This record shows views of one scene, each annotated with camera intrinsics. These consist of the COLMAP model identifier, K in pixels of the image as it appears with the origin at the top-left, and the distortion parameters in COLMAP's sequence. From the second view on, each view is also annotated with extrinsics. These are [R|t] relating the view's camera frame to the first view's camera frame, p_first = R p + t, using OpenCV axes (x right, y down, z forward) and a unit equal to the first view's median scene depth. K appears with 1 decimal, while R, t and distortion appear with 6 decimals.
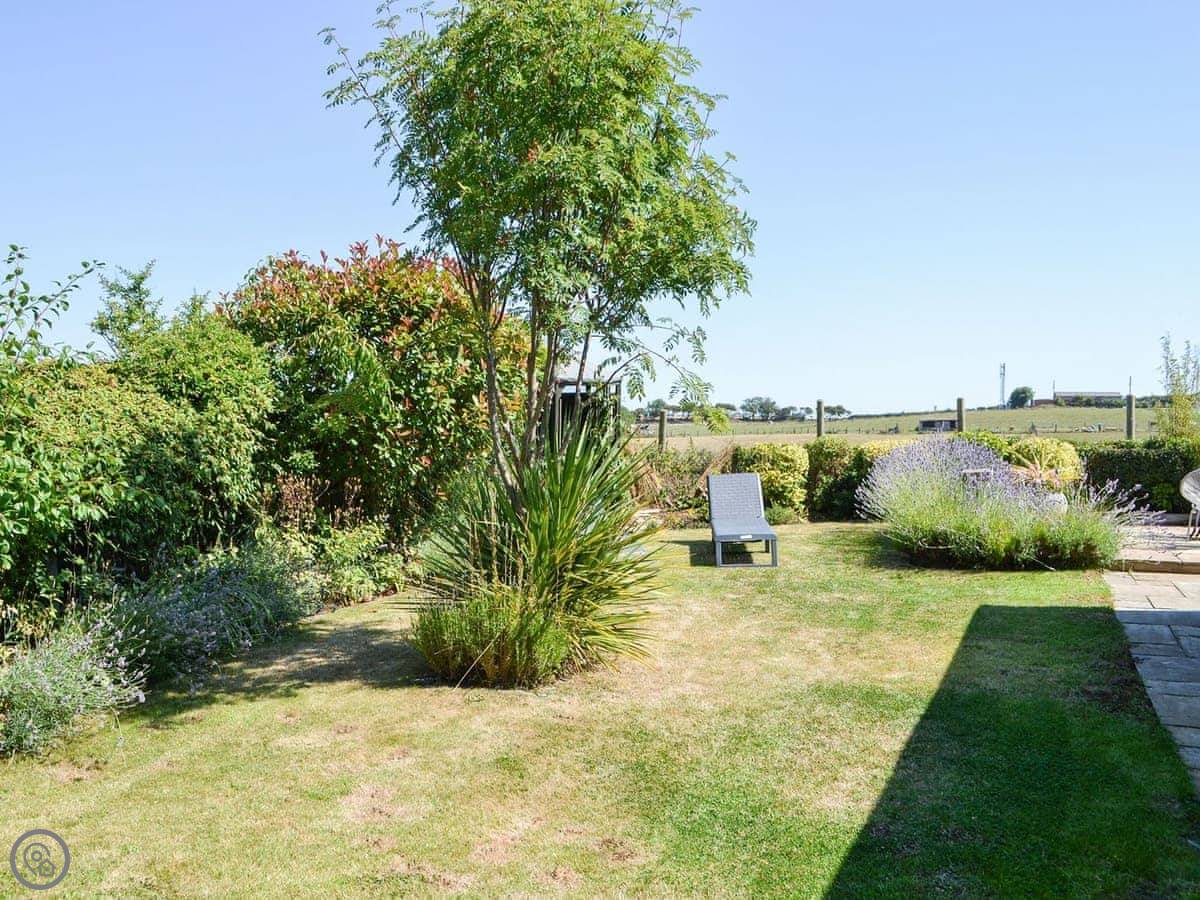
lens RADIAL K [[1112.0, 0, 600.0], [0, 1112.0, 450.0], [0, 0, 1]] dist [-0.017865, -0.006217]
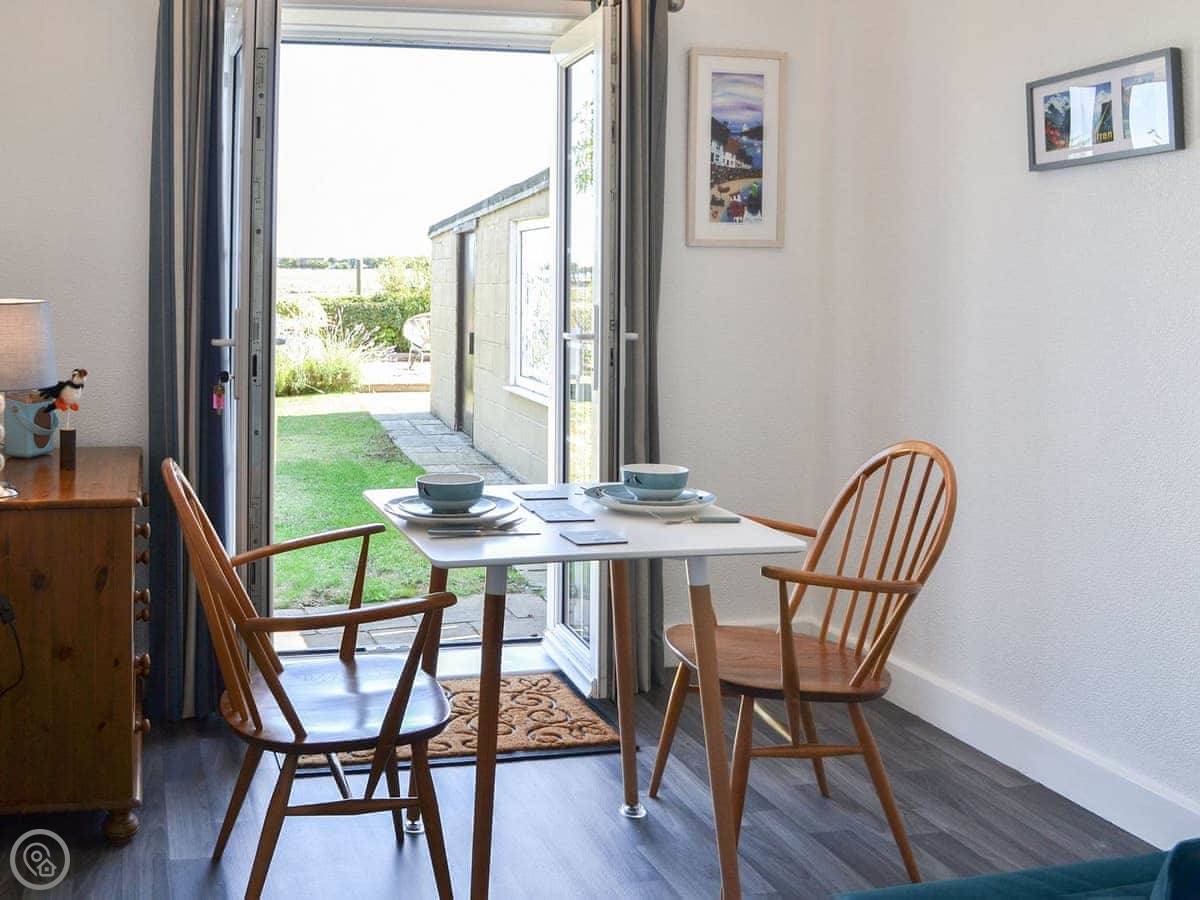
lens RADIAL K [[1112.0, 0, 600.0], [0, 1112.0, 450.0], [0, 0, 1]] dist [-0.017865, -0.006217]
pose [[0.778544, -0.089065, 0.621239, -0.109247], [0.012037, 0.991816, 0.127108, 0.008254], [-0.627475, -0.091481, 0.773244, -0.159476]]
